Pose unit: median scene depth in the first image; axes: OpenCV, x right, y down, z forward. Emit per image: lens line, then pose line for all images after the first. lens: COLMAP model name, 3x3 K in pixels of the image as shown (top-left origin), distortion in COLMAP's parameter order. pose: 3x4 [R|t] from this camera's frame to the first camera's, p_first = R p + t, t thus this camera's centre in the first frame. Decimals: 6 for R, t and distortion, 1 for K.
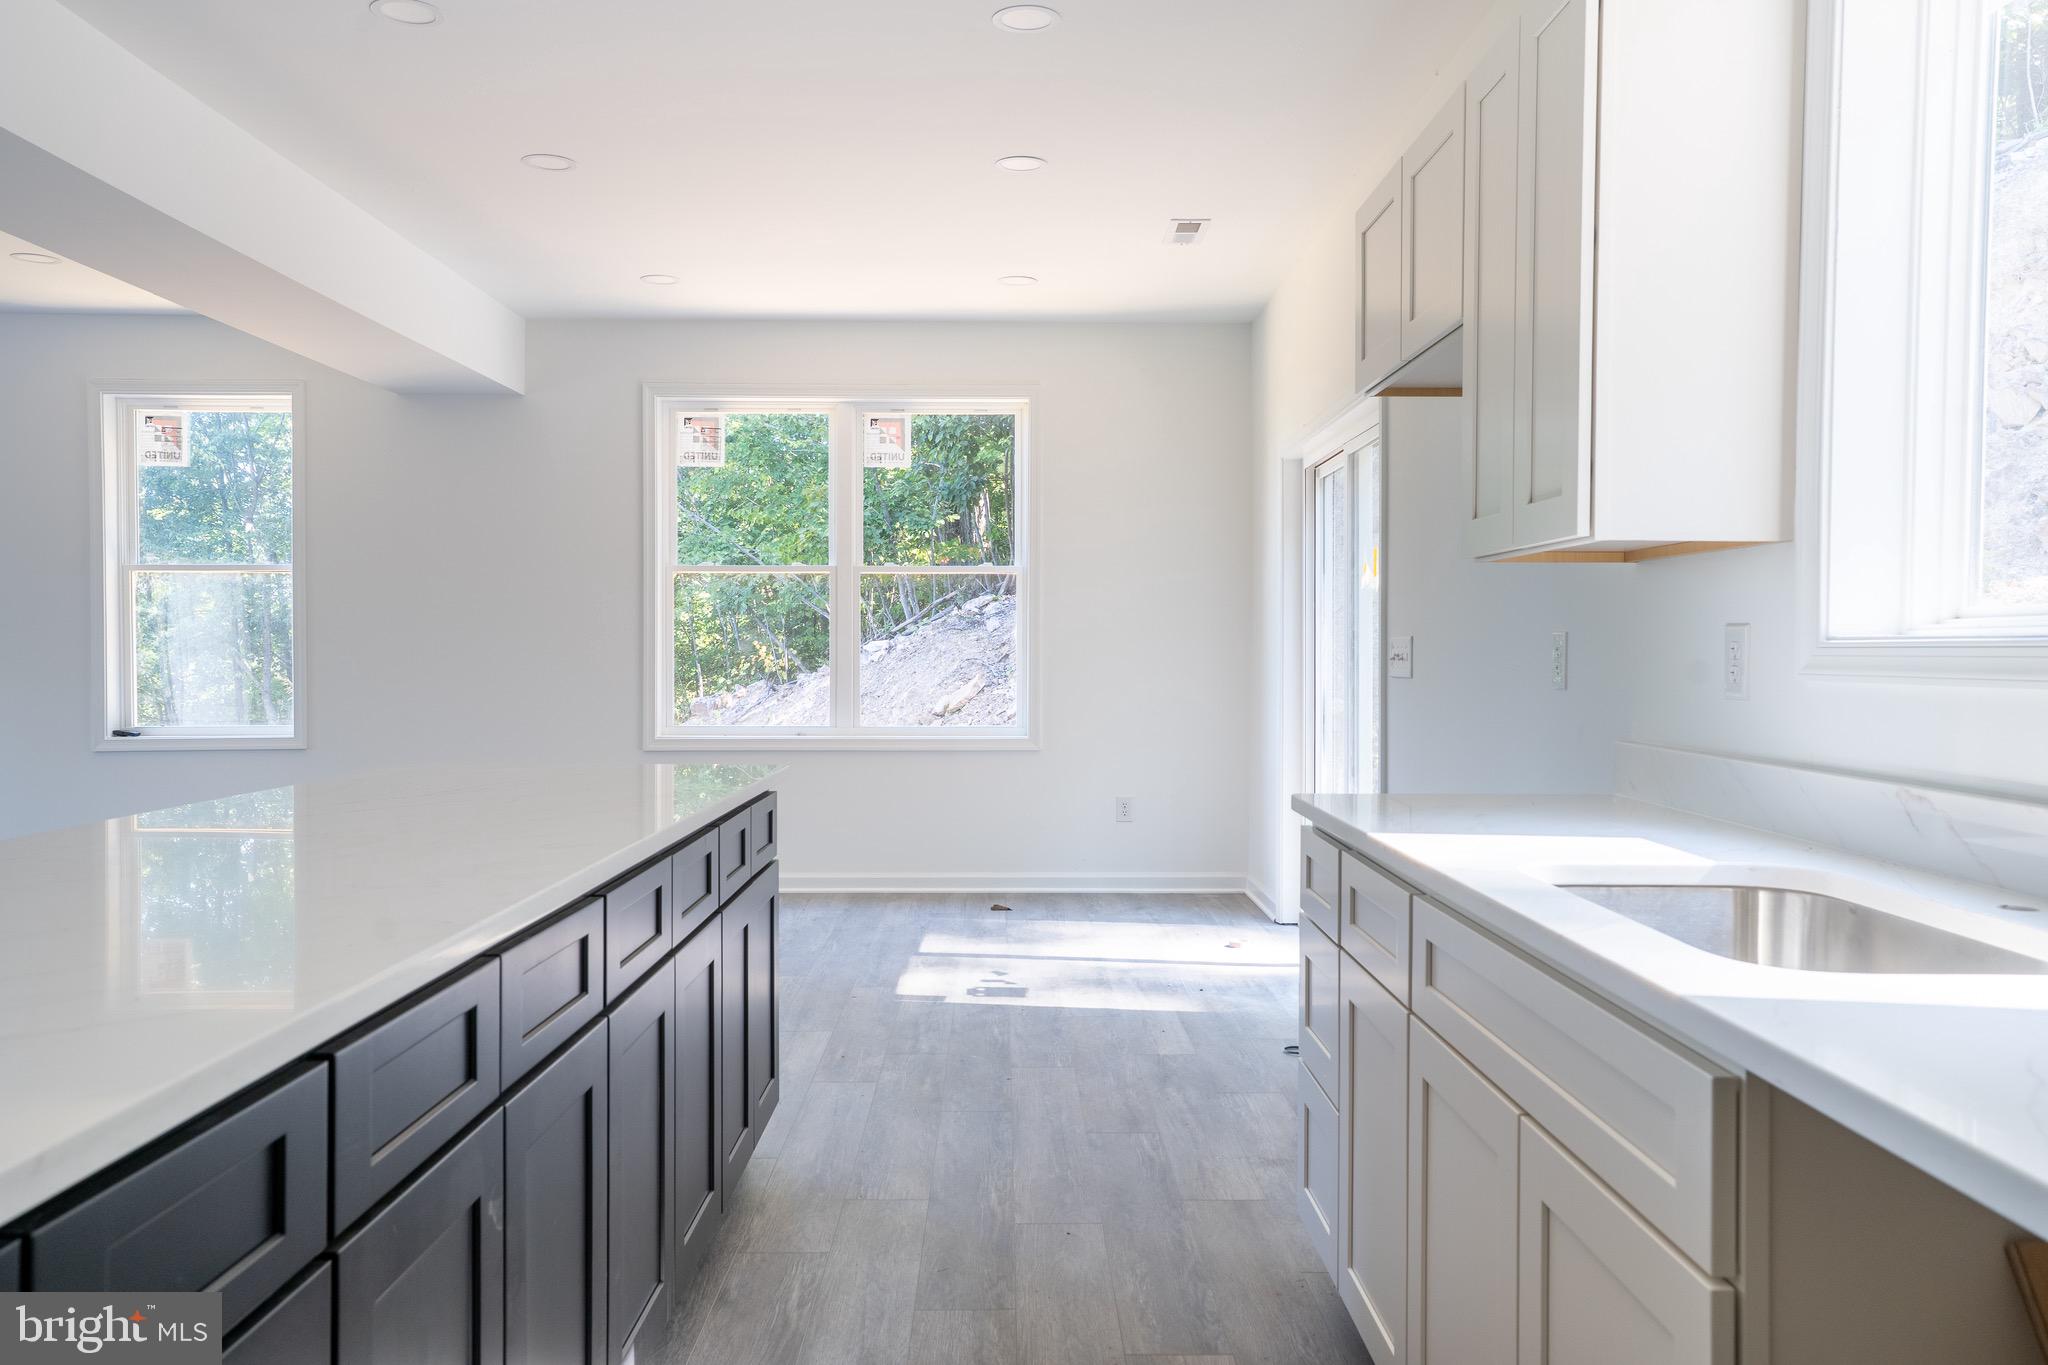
lens RADIAL K [[1596.0, 0, 1044.5], [0, 1596.0, 675.0], [0, 0, 1]] dist [-0.014284, 0.071616]
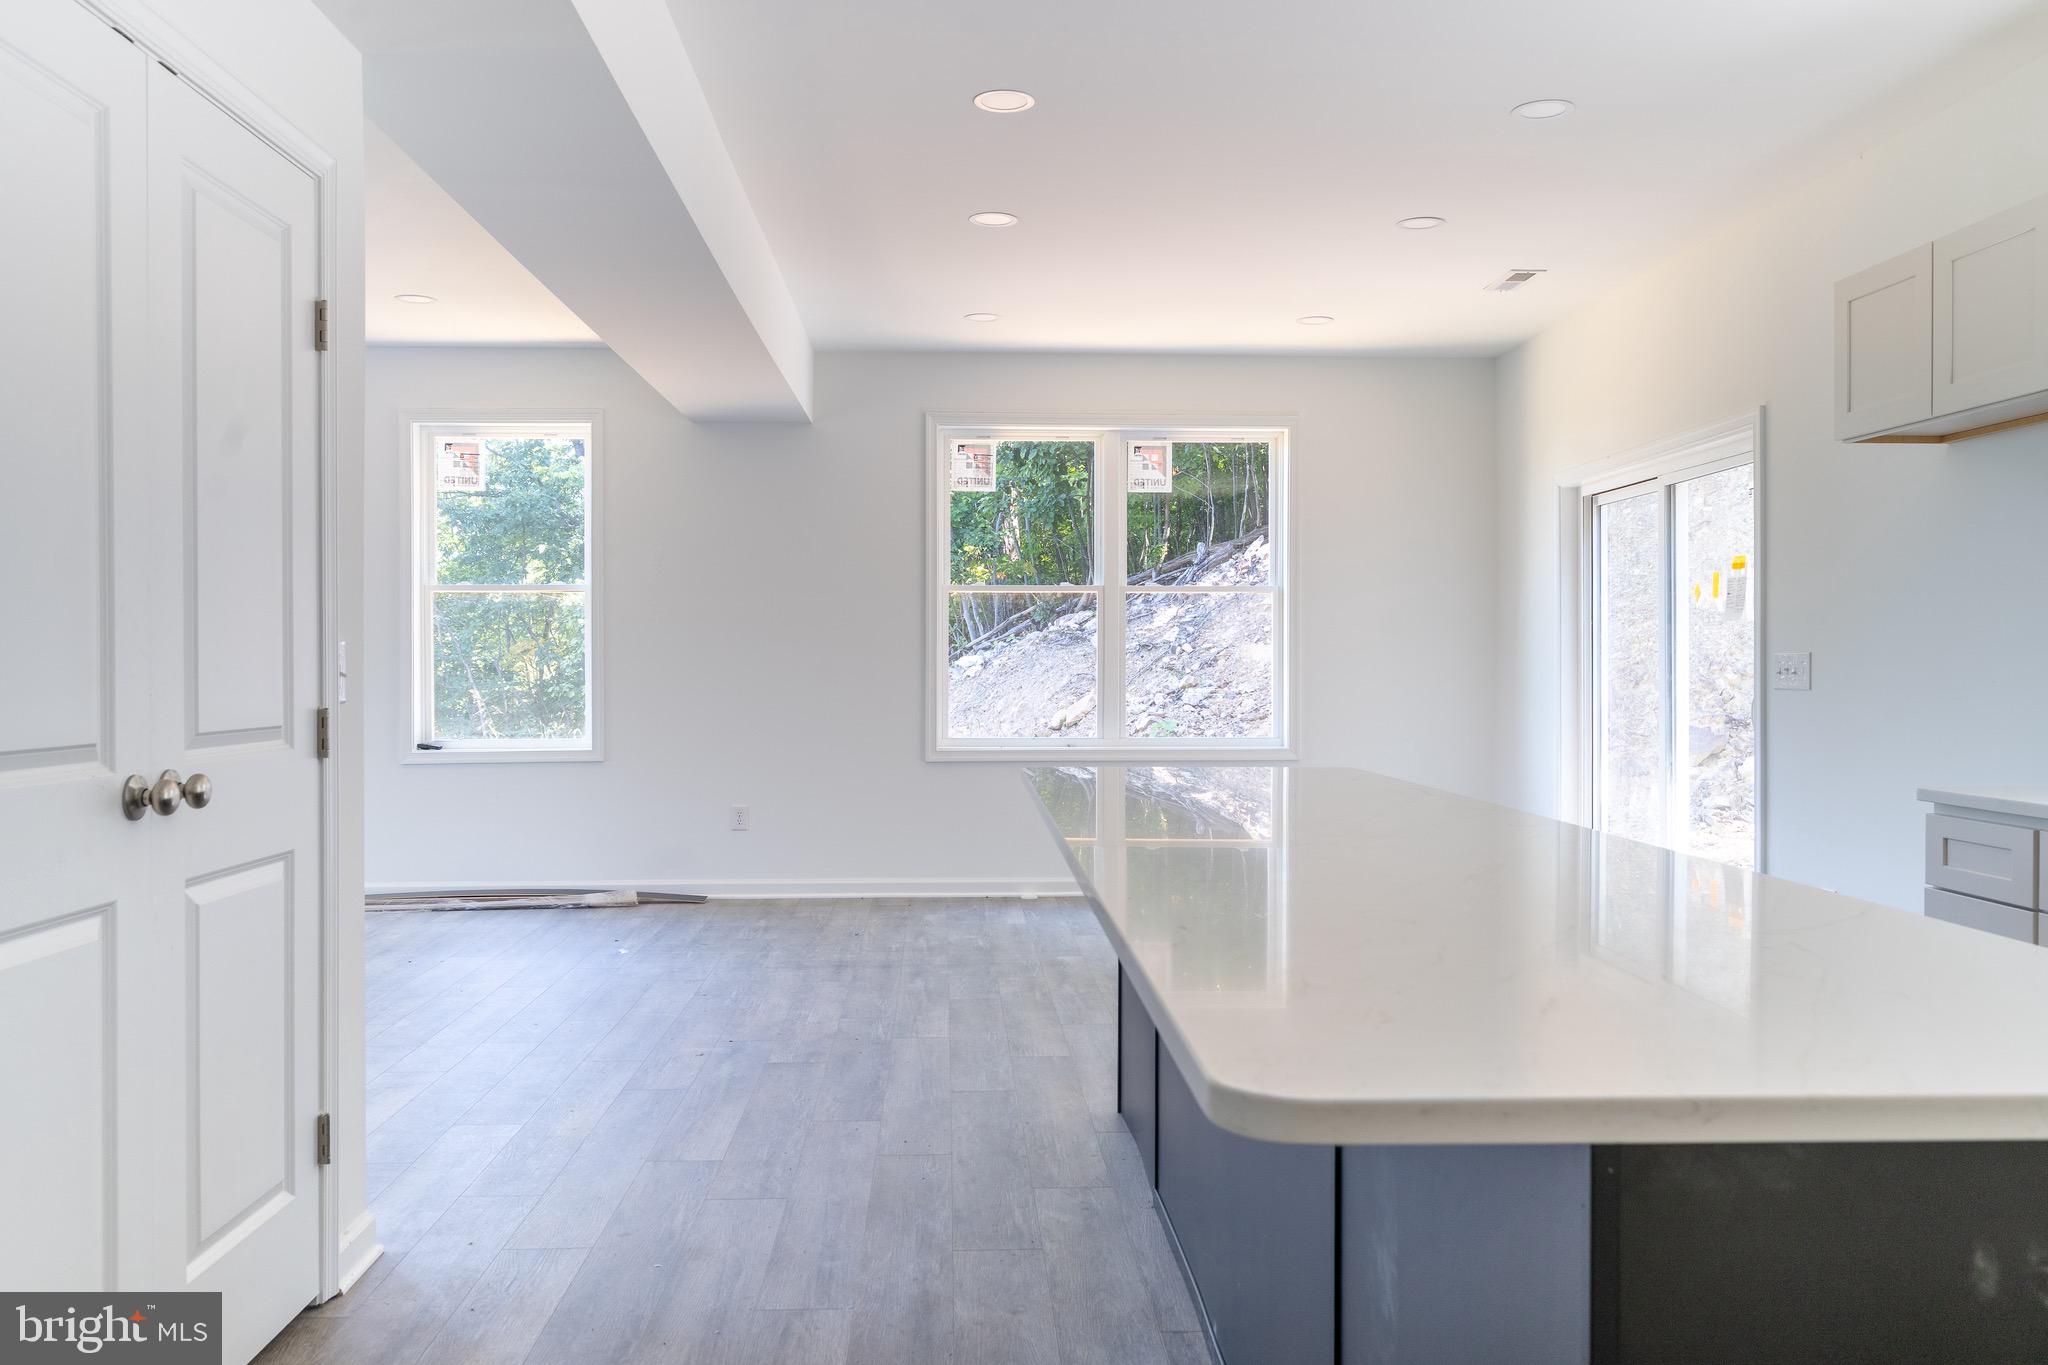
lens RADIAL K [[1596.0, 0, 1071.1], [0, 1596.0, 700.5], [0, 0, 1]] dist [-0.014284, 0.071616]
pose [[0.999089, -0.003350, 0.042552, -0.200849], [0.003079, 0.999975, 0.006421, 0.000887], [-0.042572, -0.006285, 0.999074, -0.058688]]
